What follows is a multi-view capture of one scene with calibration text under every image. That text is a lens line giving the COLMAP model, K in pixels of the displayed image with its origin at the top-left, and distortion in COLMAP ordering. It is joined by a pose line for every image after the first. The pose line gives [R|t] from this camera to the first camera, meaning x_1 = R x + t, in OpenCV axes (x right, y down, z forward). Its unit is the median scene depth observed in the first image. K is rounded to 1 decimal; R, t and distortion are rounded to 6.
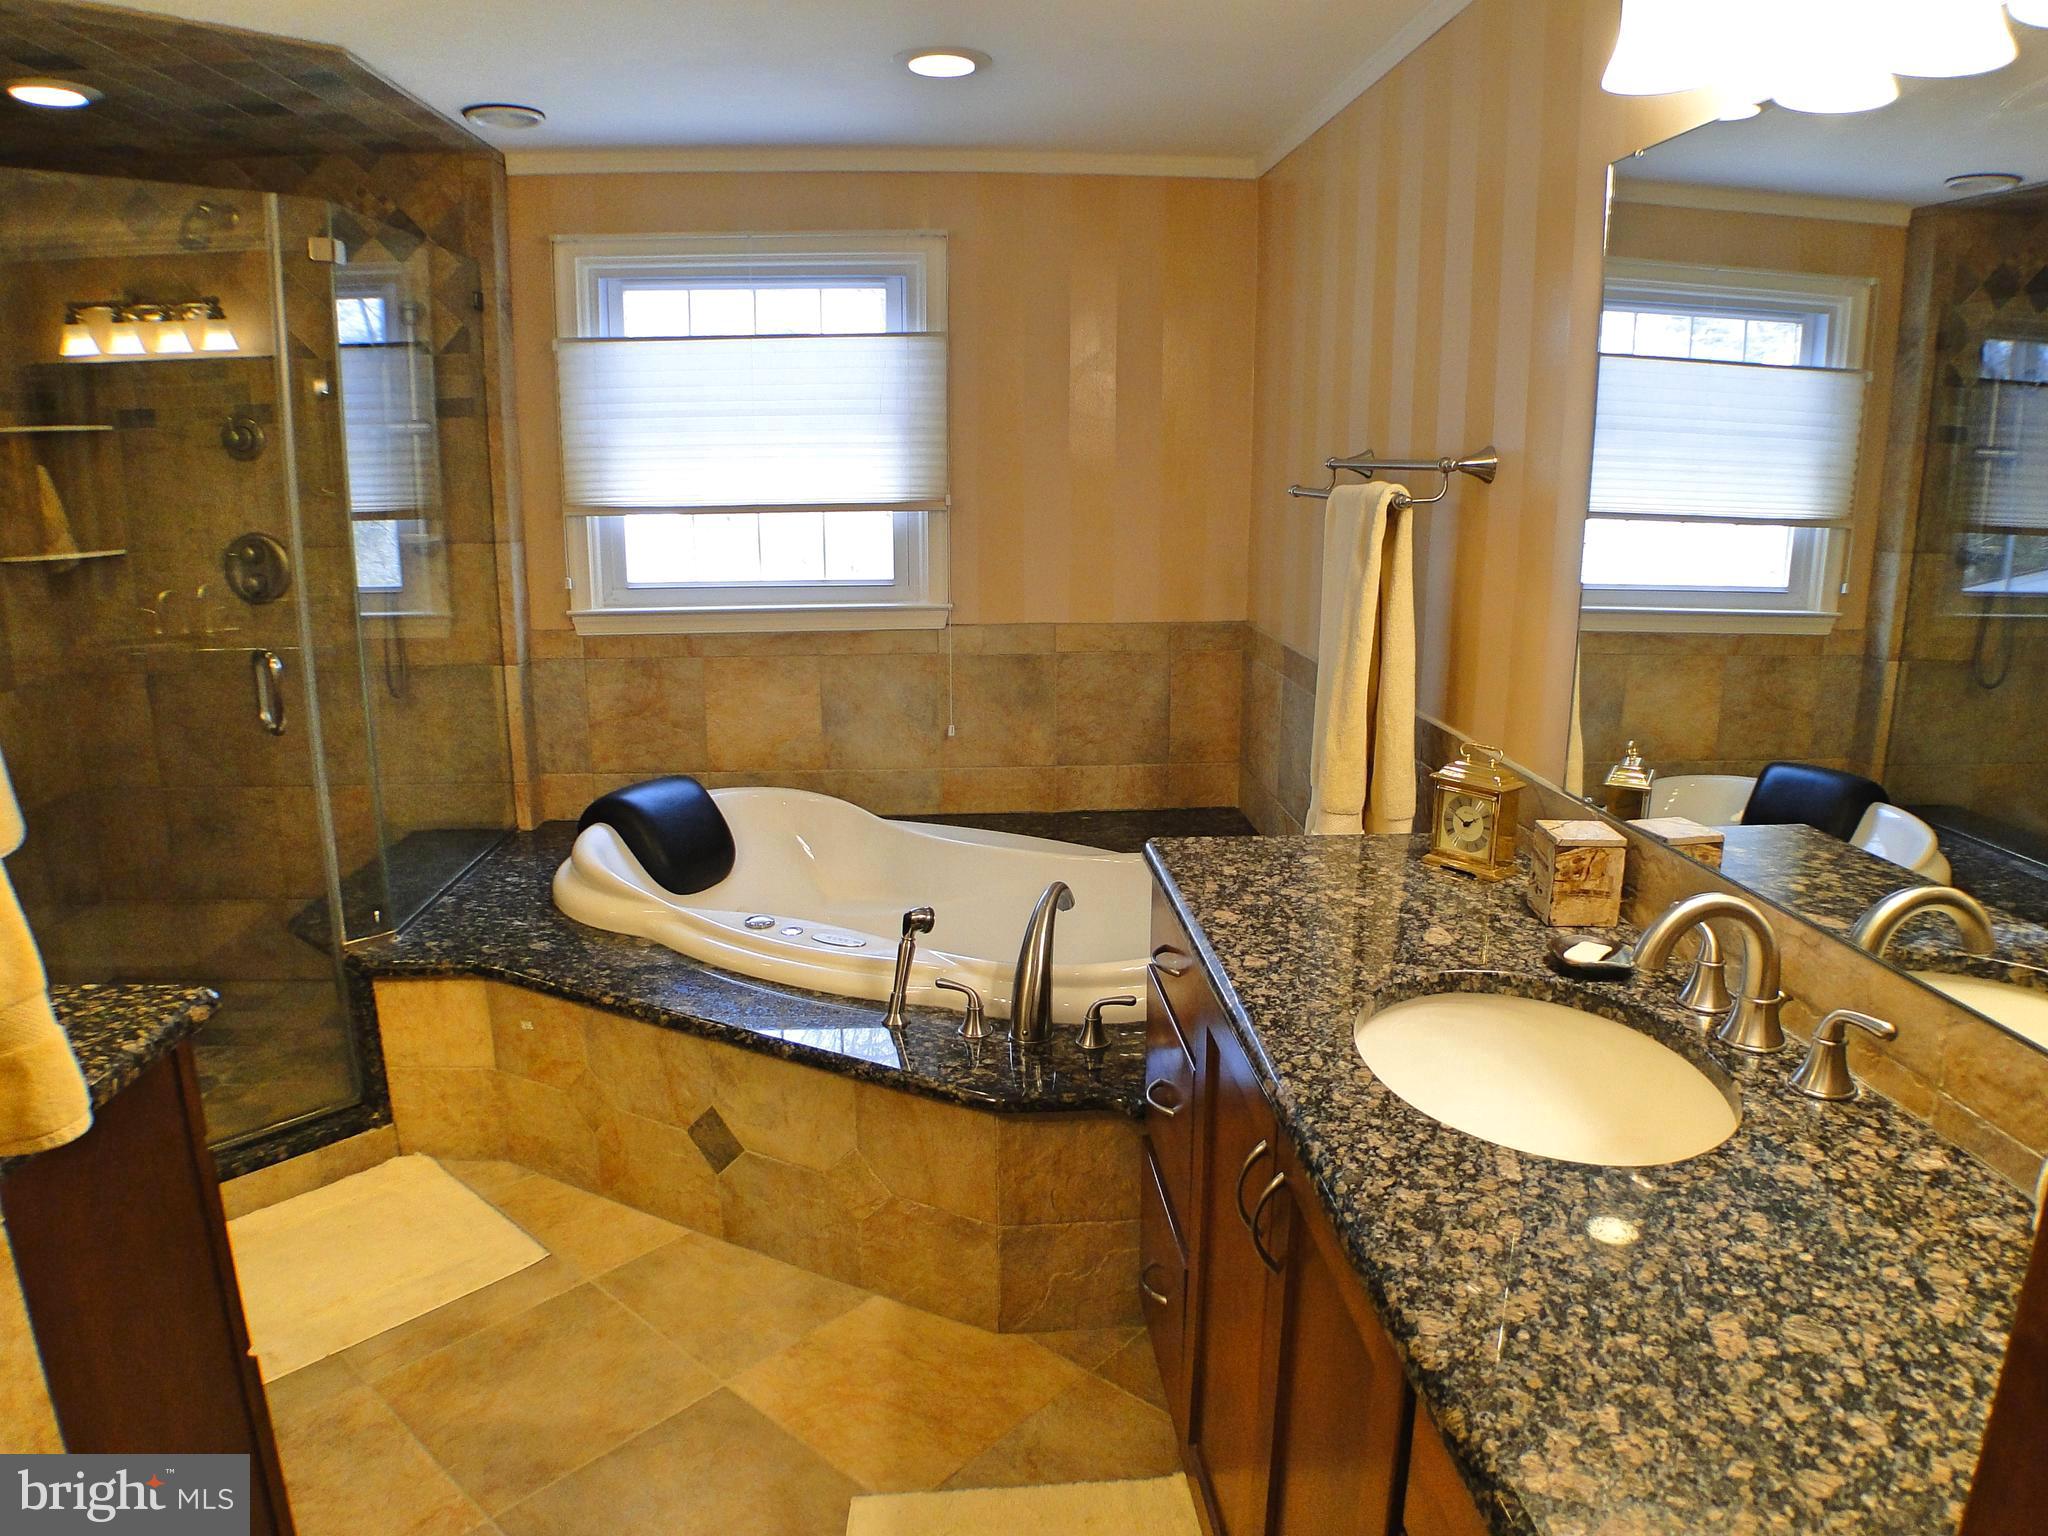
lens RADIAL K [[1331.2, 0, 1033.7], [0, 1331.2, 769.7], [0, 0, 1]] dist [-0.127986, 0.029138]
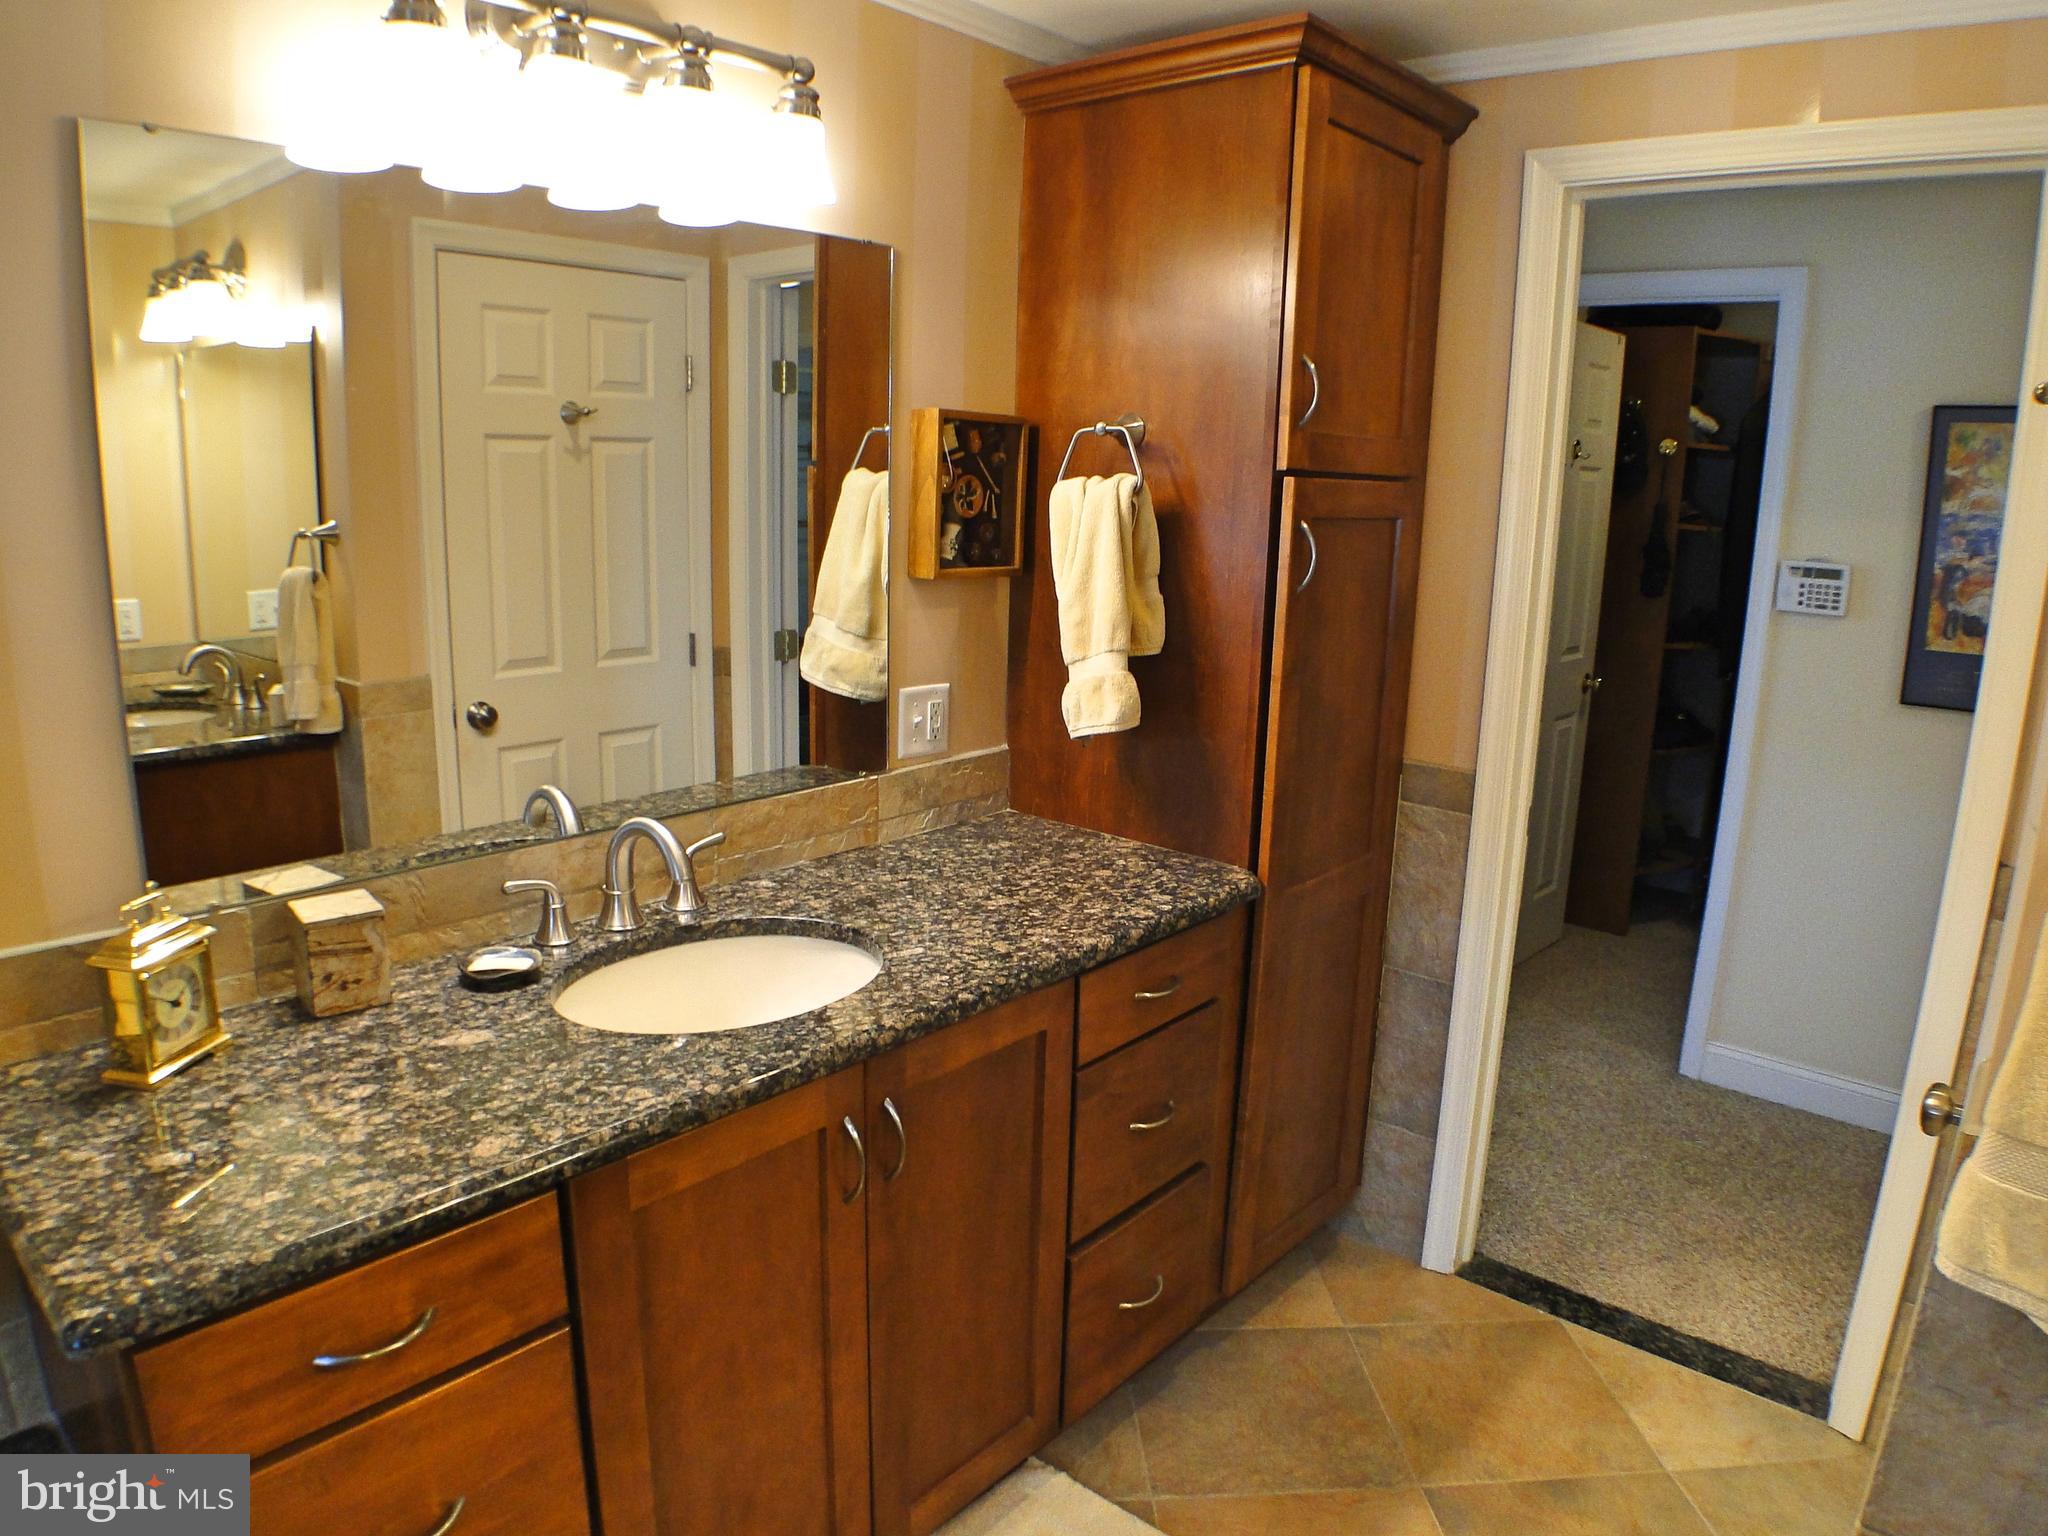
lens RADIAL K [[1331.2, 0, 1033.7], [0, 1331.2, 769.7], [0, 0, 1]] dist [-0.127986, 0.029138]
pose [[-0.703428, -0.176946, 0.688389, -0.368649], [0.132065, 0.919113, 0.371201, -0.217043], [-0.698390, 0.352026, -0.623161, 0.823833]]
